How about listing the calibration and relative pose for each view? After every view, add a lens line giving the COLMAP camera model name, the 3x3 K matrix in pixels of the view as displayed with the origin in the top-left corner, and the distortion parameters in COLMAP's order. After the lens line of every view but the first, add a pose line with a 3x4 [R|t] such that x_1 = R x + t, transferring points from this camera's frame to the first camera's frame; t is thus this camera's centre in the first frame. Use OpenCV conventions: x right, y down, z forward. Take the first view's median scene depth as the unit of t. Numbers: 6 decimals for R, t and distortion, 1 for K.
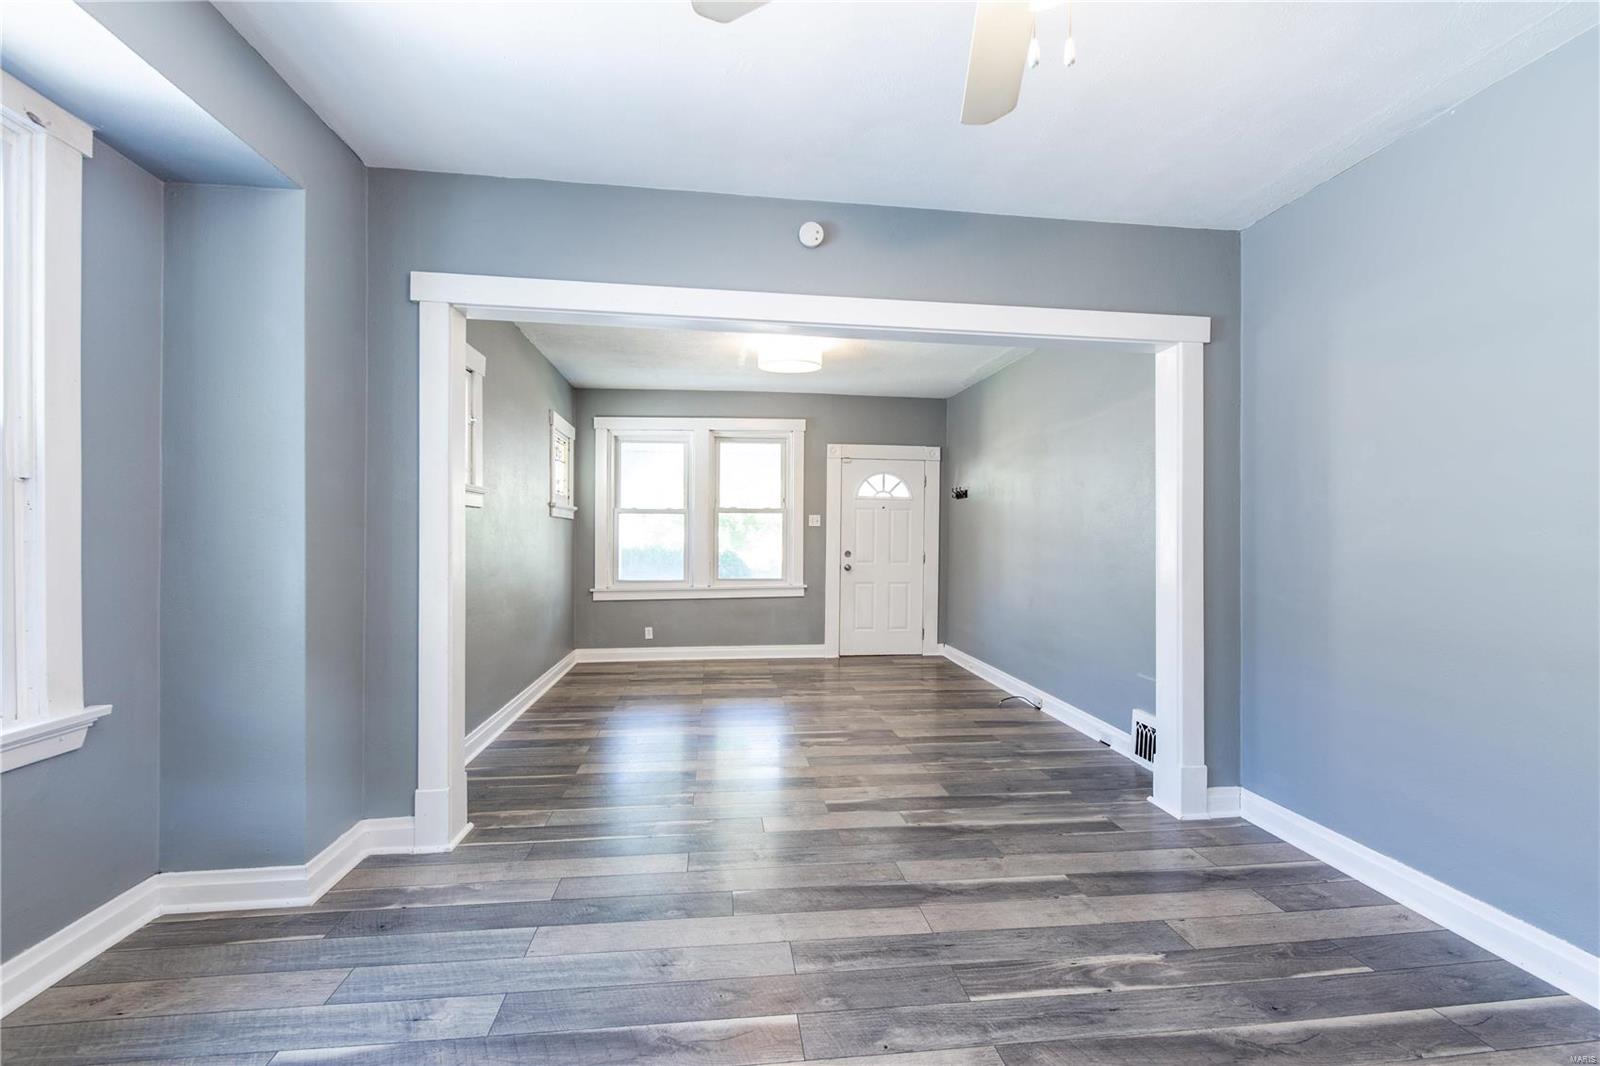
lens RADIAL K [[669.9, 0, 784.3], [0, 669.9, 535.3], [0, 0, 1]] dist [0.000397, -0.000599]
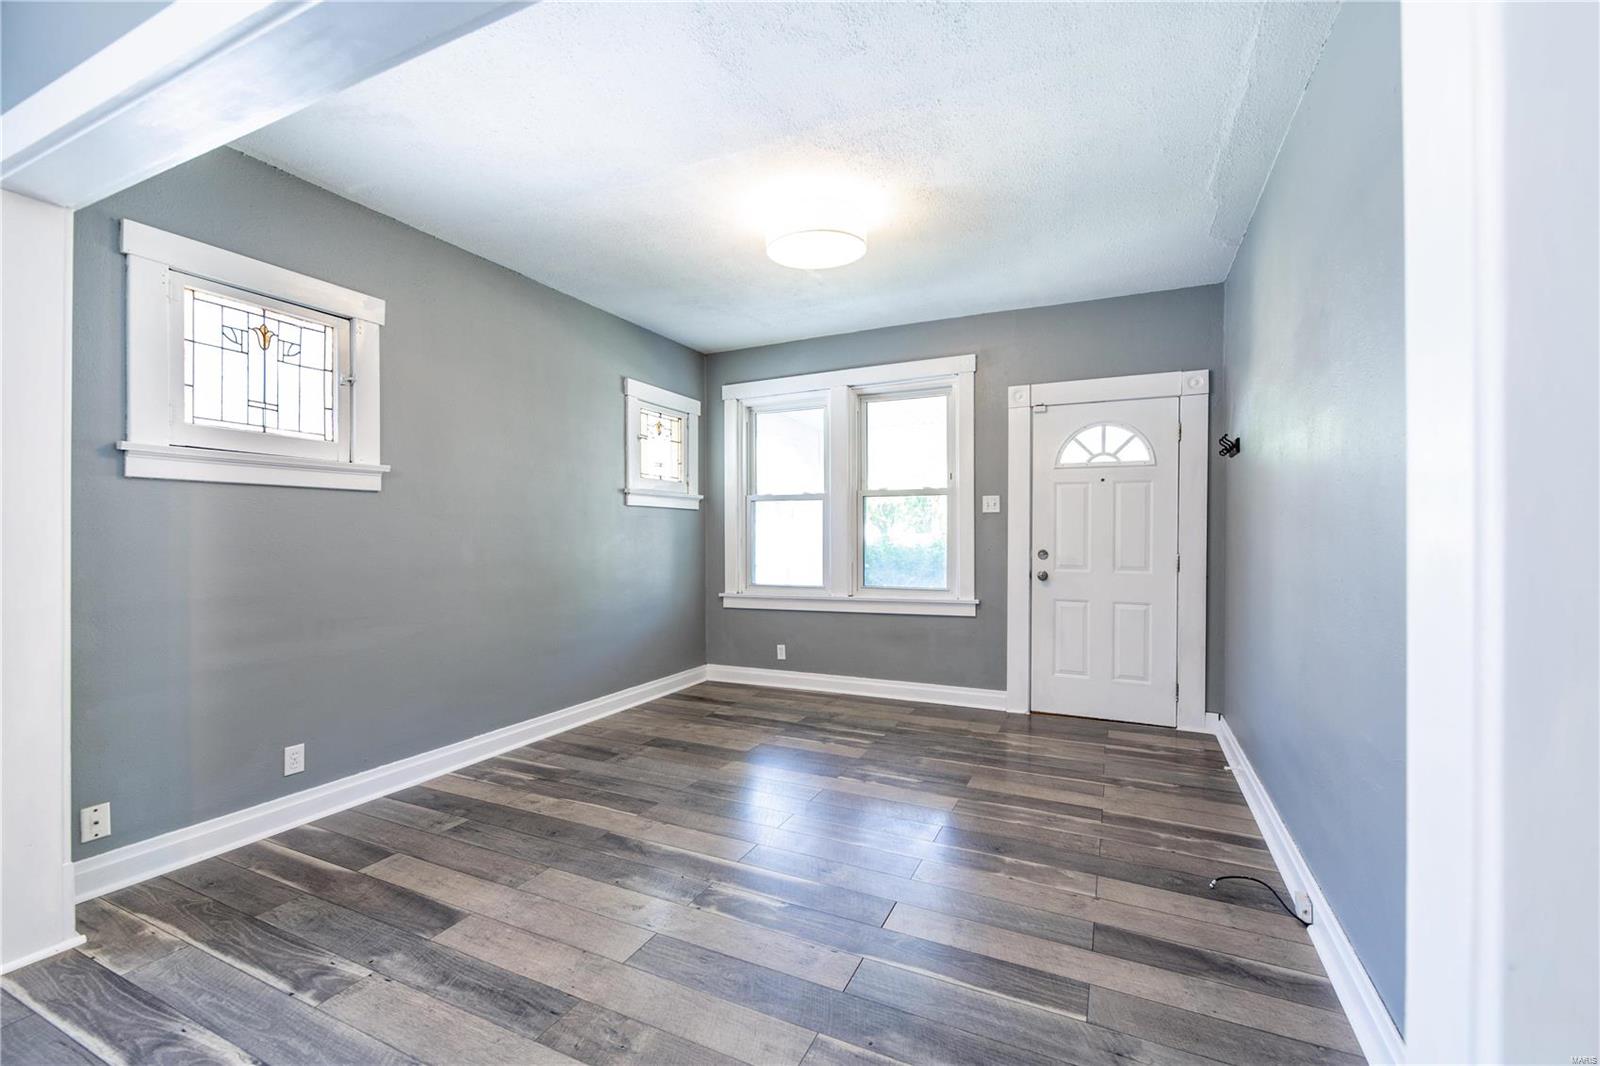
lens RADIAL K [[669.9, 0, 816.4], [0, 669.9, 537.7], [0, 0, 1]] dist [0.000397, -0.000599]
pose [[0.865334, -0.001919, -0.501192, 0.229023], [0.005128, 0.999974, 0.005025, 0.007219], [0.501169, -0.006918, 0.865322, 0.335968]]
